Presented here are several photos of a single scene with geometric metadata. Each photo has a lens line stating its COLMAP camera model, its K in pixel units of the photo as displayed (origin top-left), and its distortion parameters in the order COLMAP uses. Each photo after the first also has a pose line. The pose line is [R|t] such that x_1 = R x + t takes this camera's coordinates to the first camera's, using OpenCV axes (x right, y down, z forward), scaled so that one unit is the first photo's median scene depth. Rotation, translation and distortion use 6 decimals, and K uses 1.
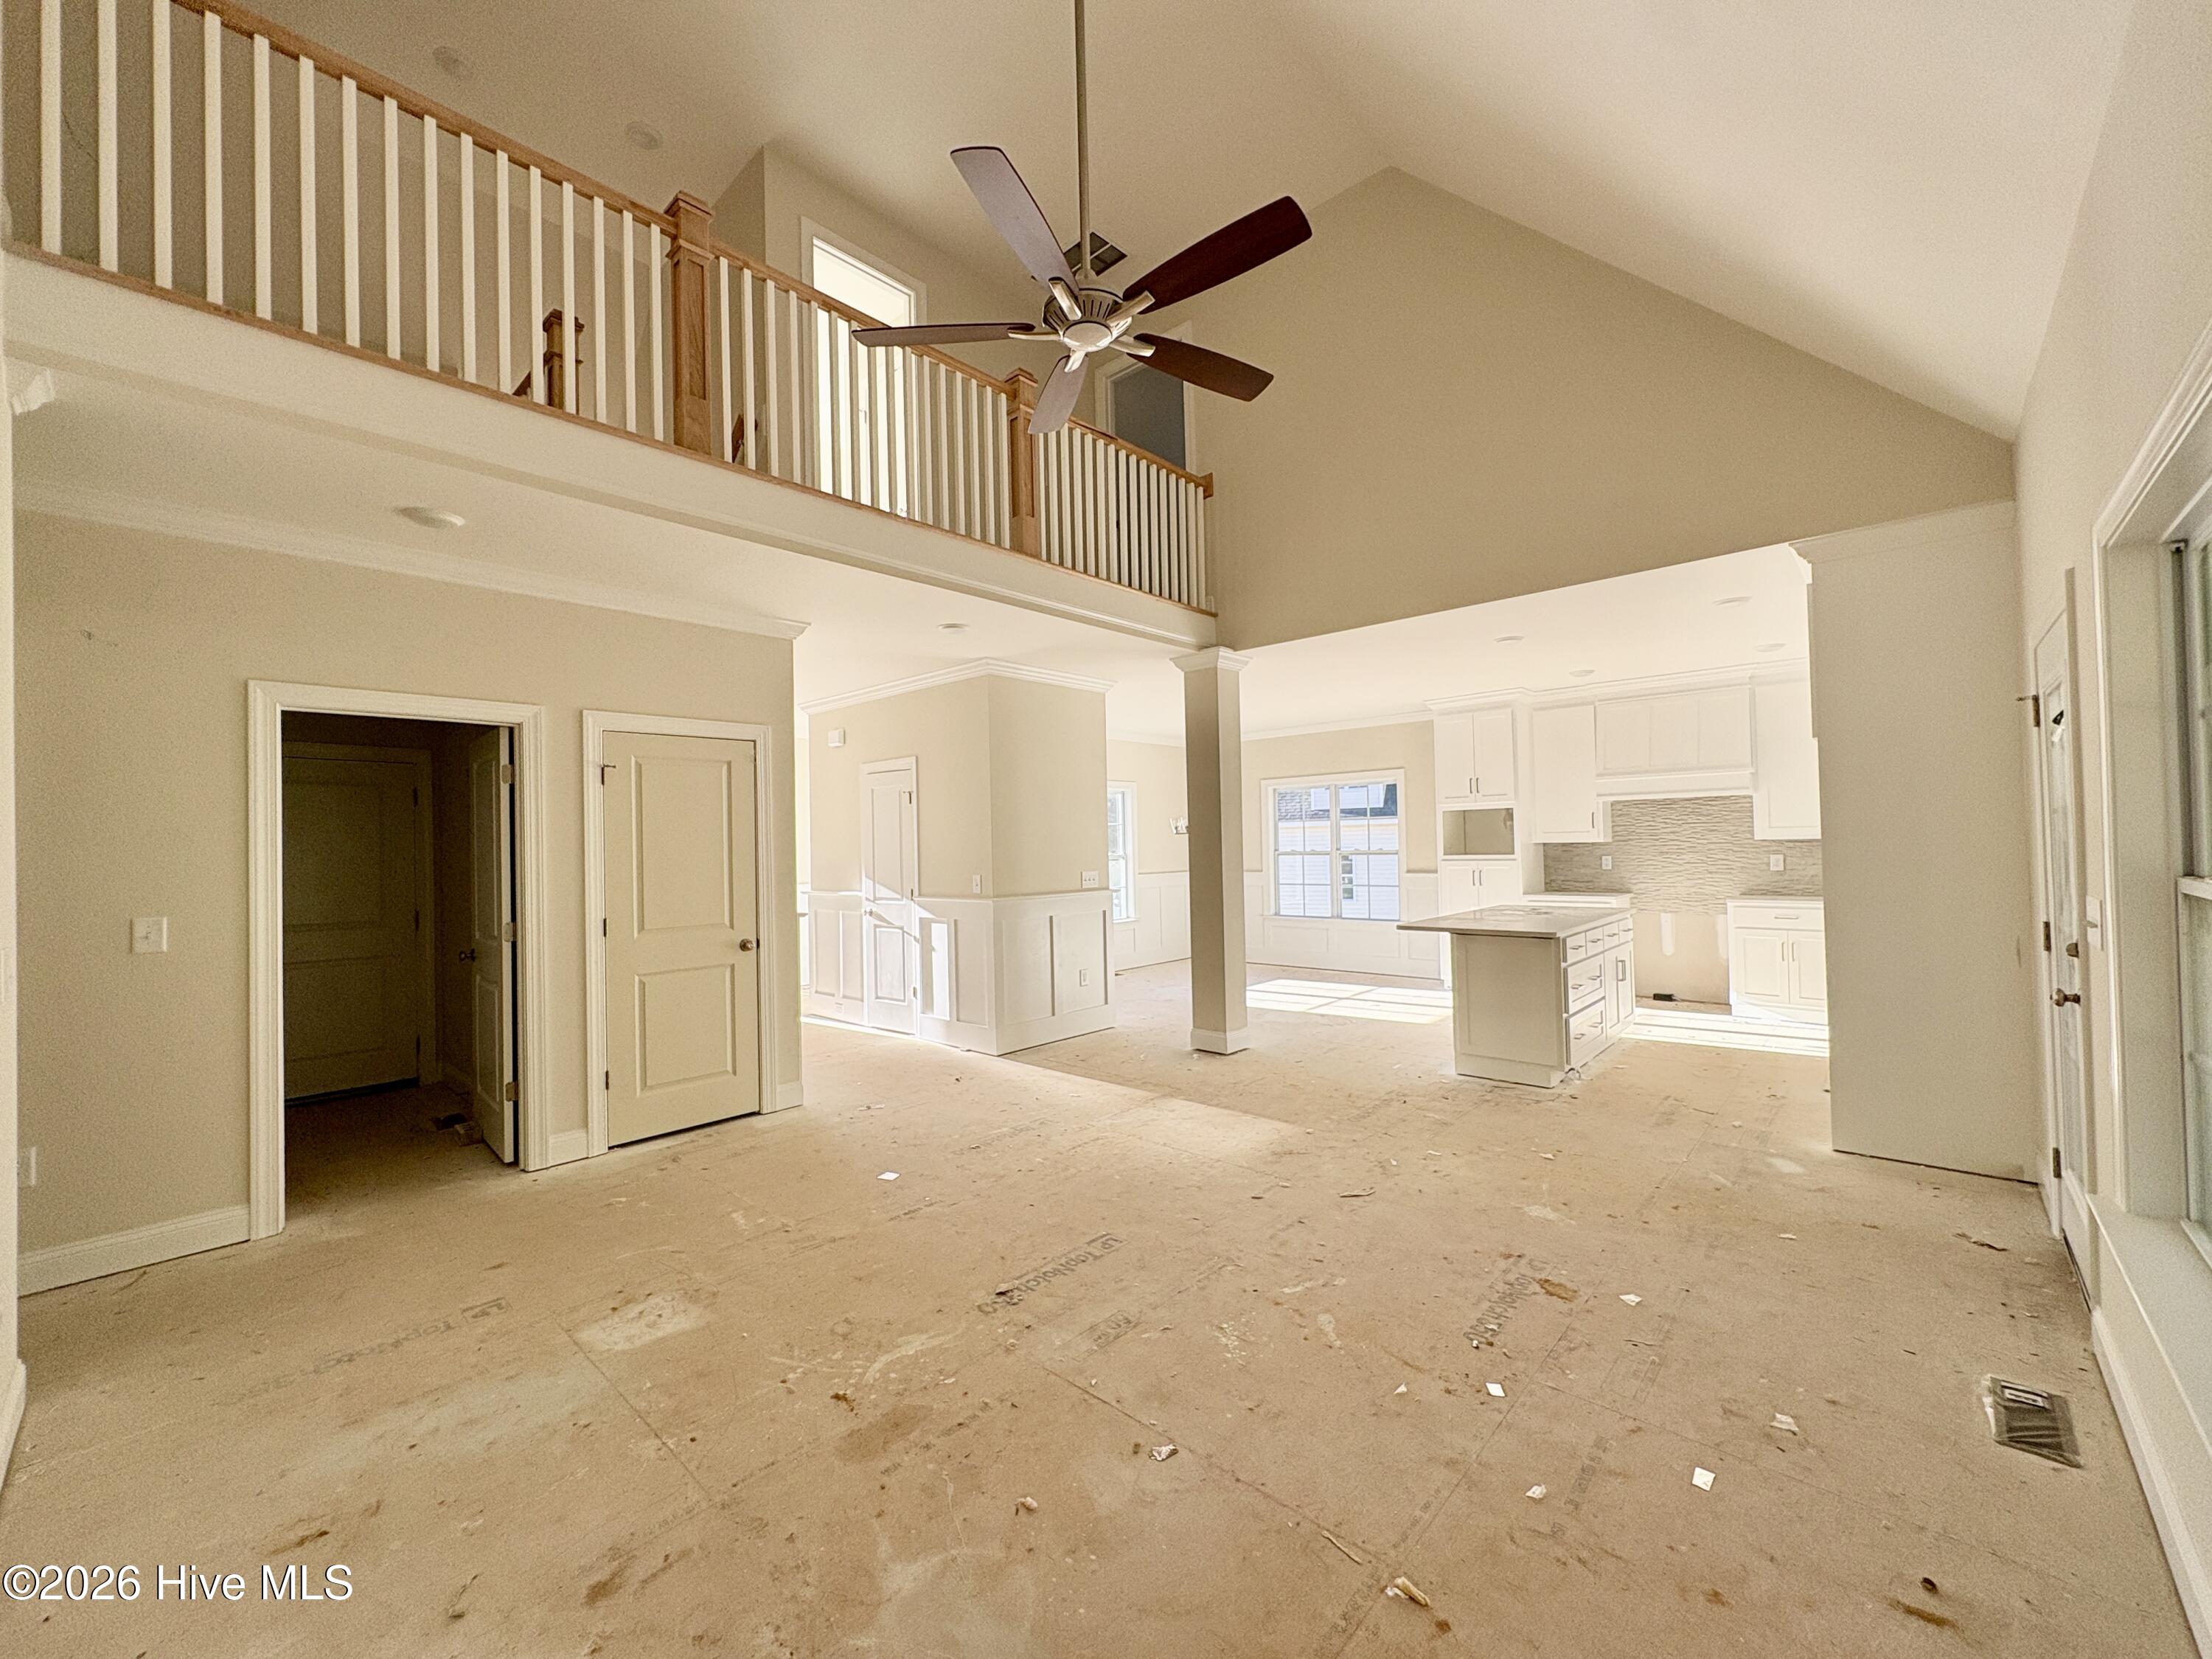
lens RADIAL K [[876.5, 0, 1107.0], [0, 876.5, 830.9], [0, 0, 1]] dist [0.000058, 0.000204]
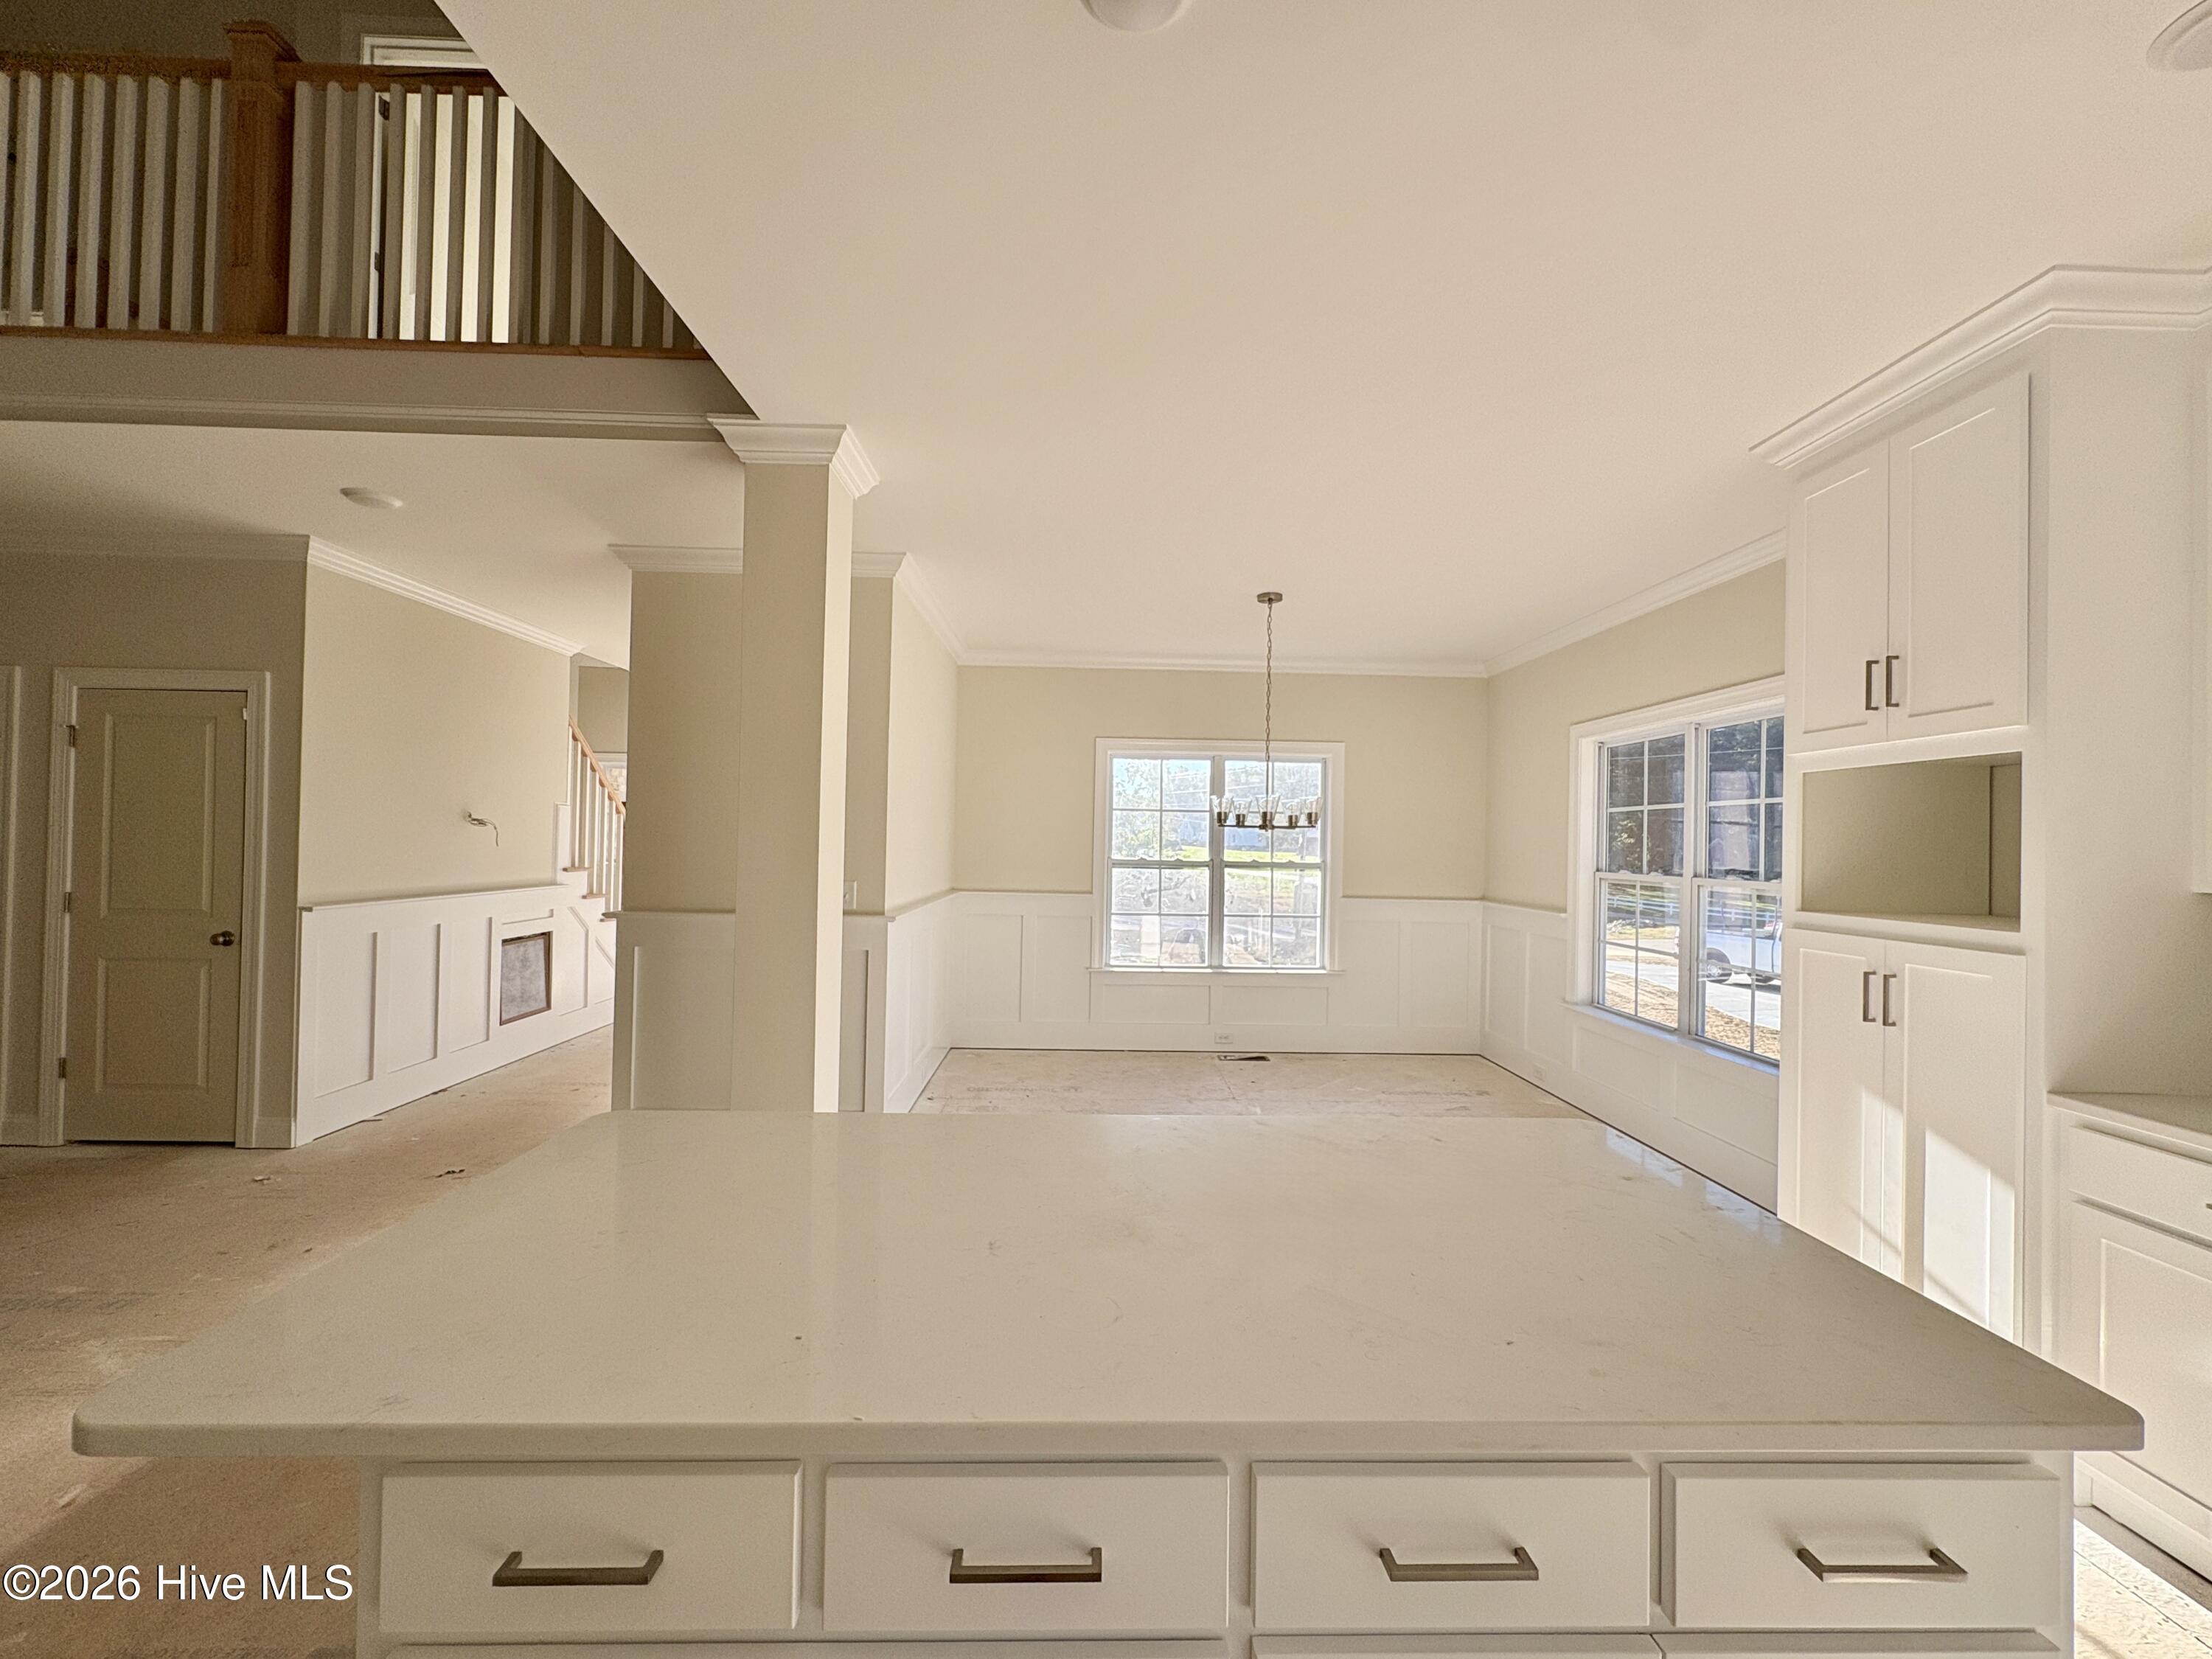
lens RADIAL K [[876.5, 0, 1107.0], [0, 876.5, 830.9], [0, 0, 1]] dist [0.000058, 0.000204]
pose [[0.695449, 0.025432, -0.718125, 0.754617], [-0.021283, 0.999664, 0.014791, -0.001385], [0.718260, 0.004998, 0.695757, 1.017133]]
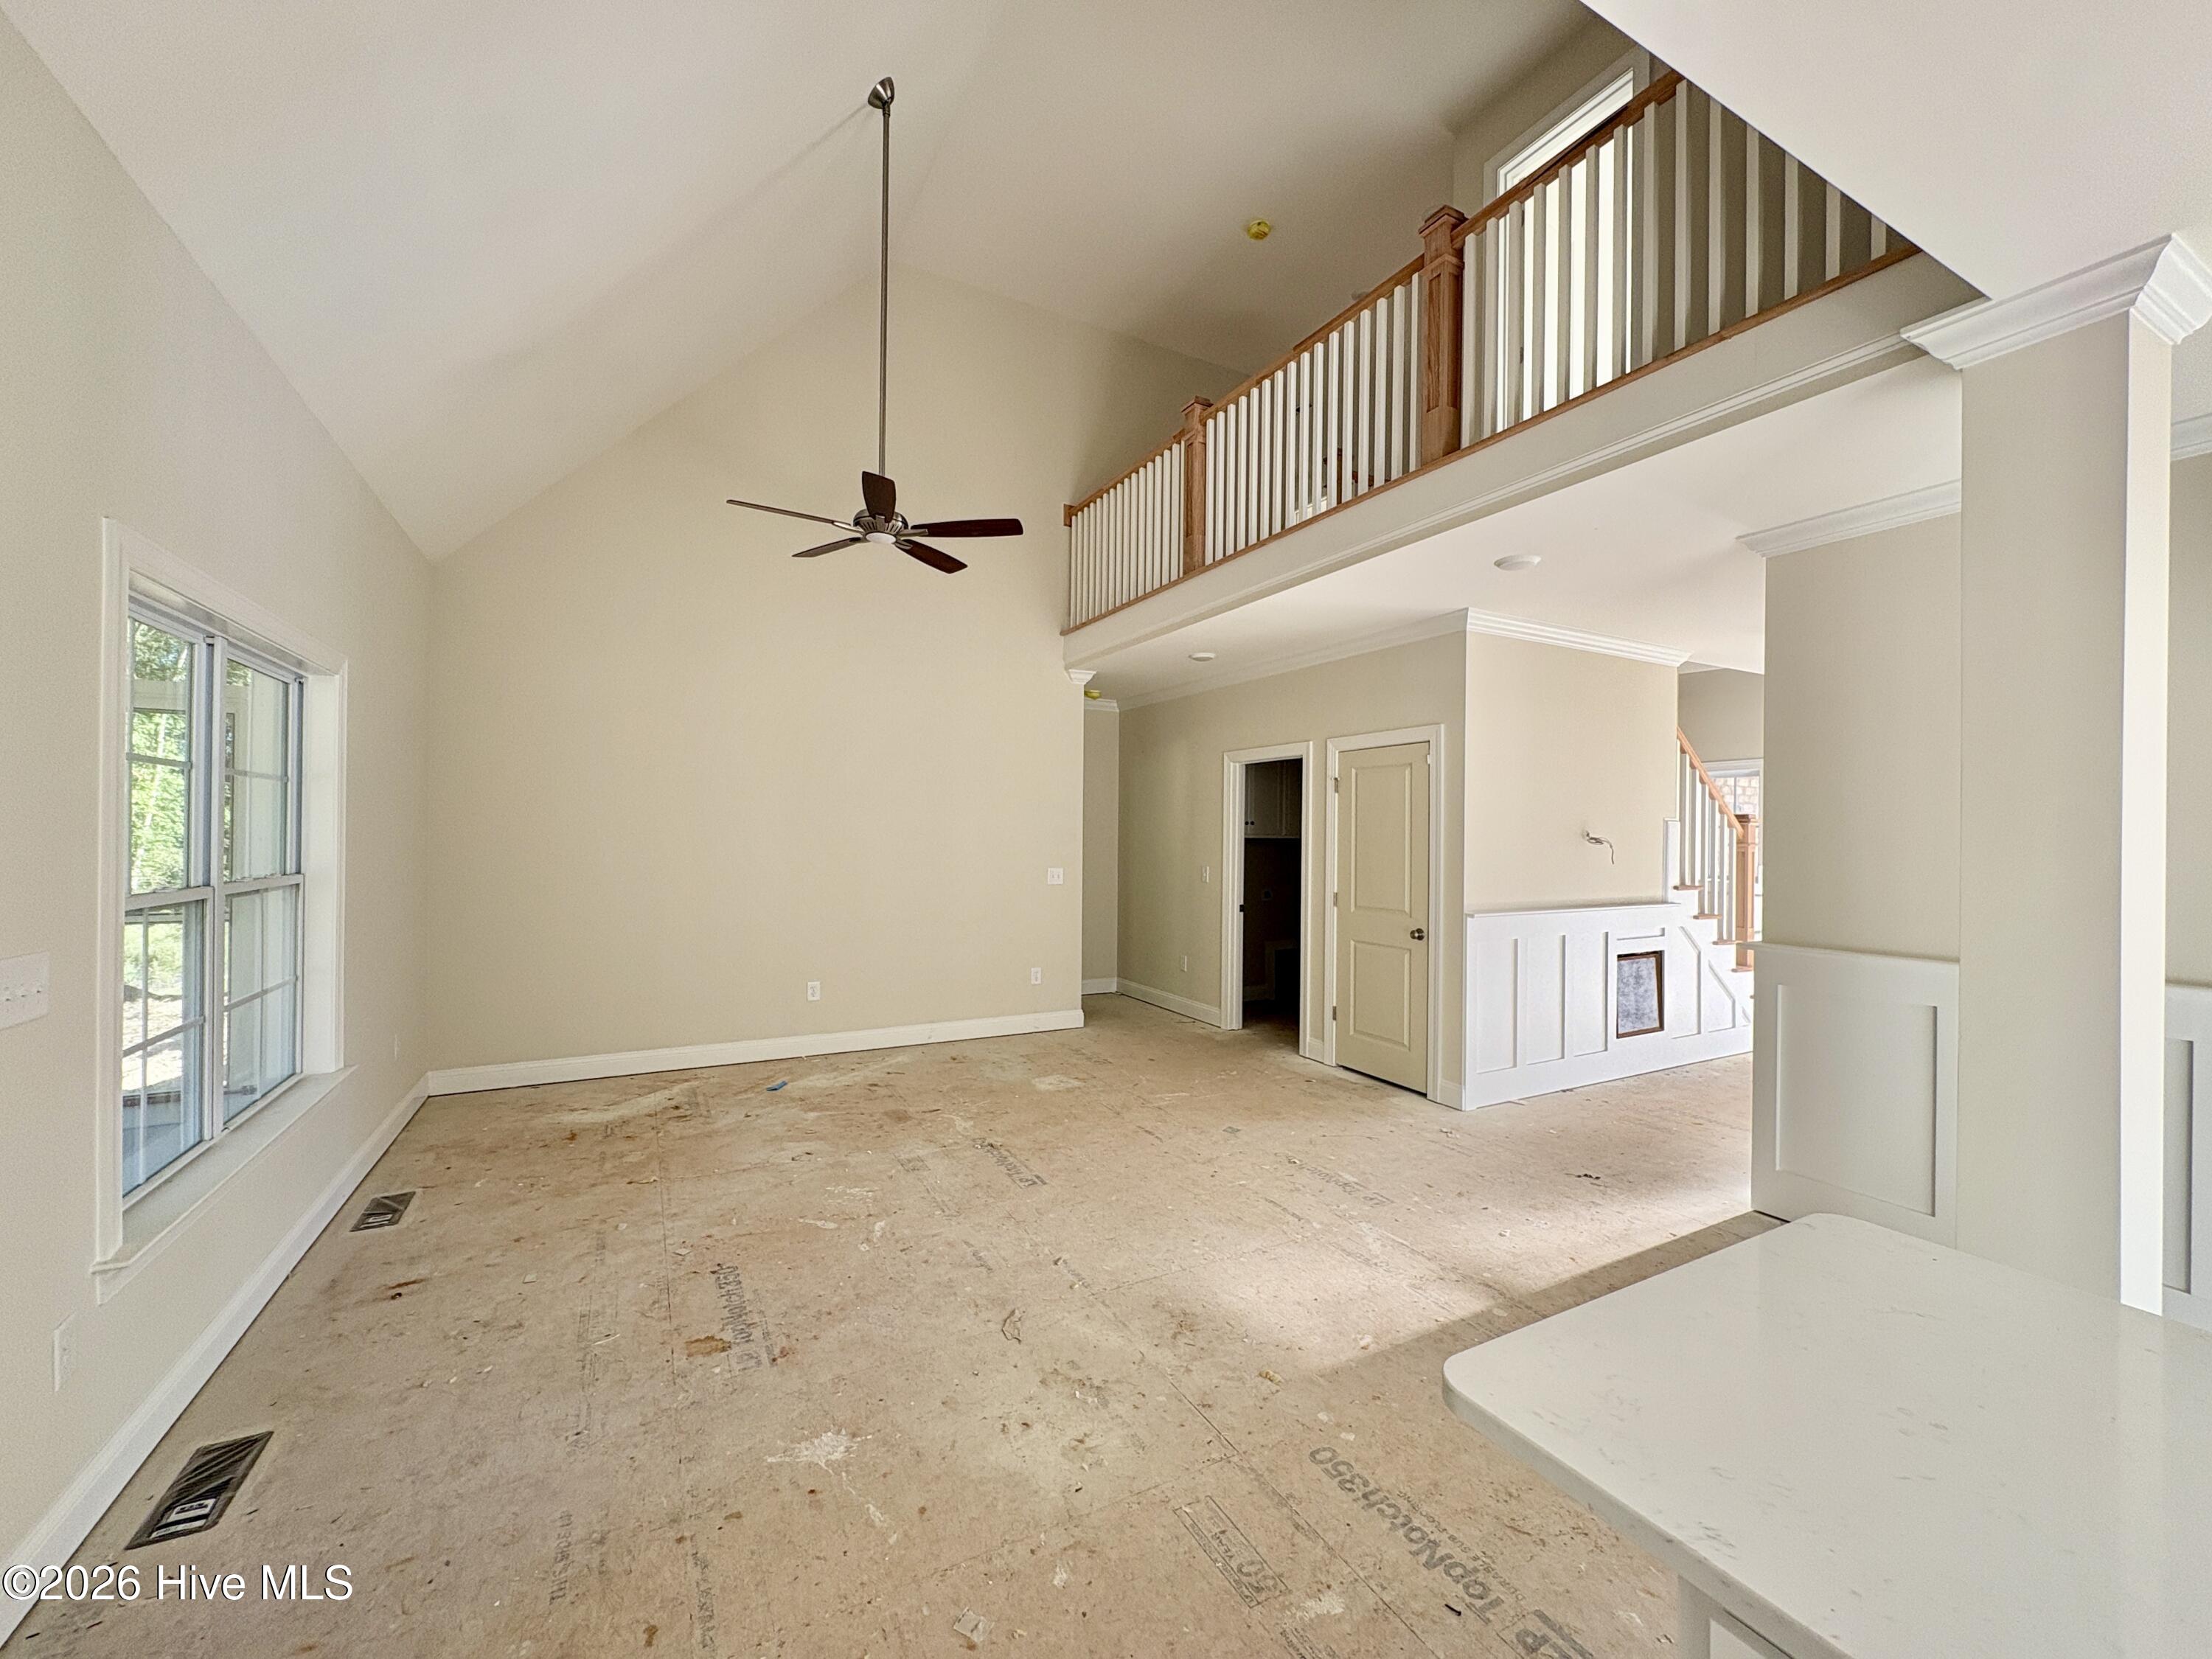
lens RADIAL K [[876.5, 0, 1107.0], [0, 876.5, 830.9], [0, 0, 1]] dist [0.000058, 0.000204]
pose [[-0.326940, 0.014137, -0.944939, 0.717625], [0.011857, 0.999871, 0.010856, -0.012021], [0.944971, -0.007655, -0.327065, 0.986867]]
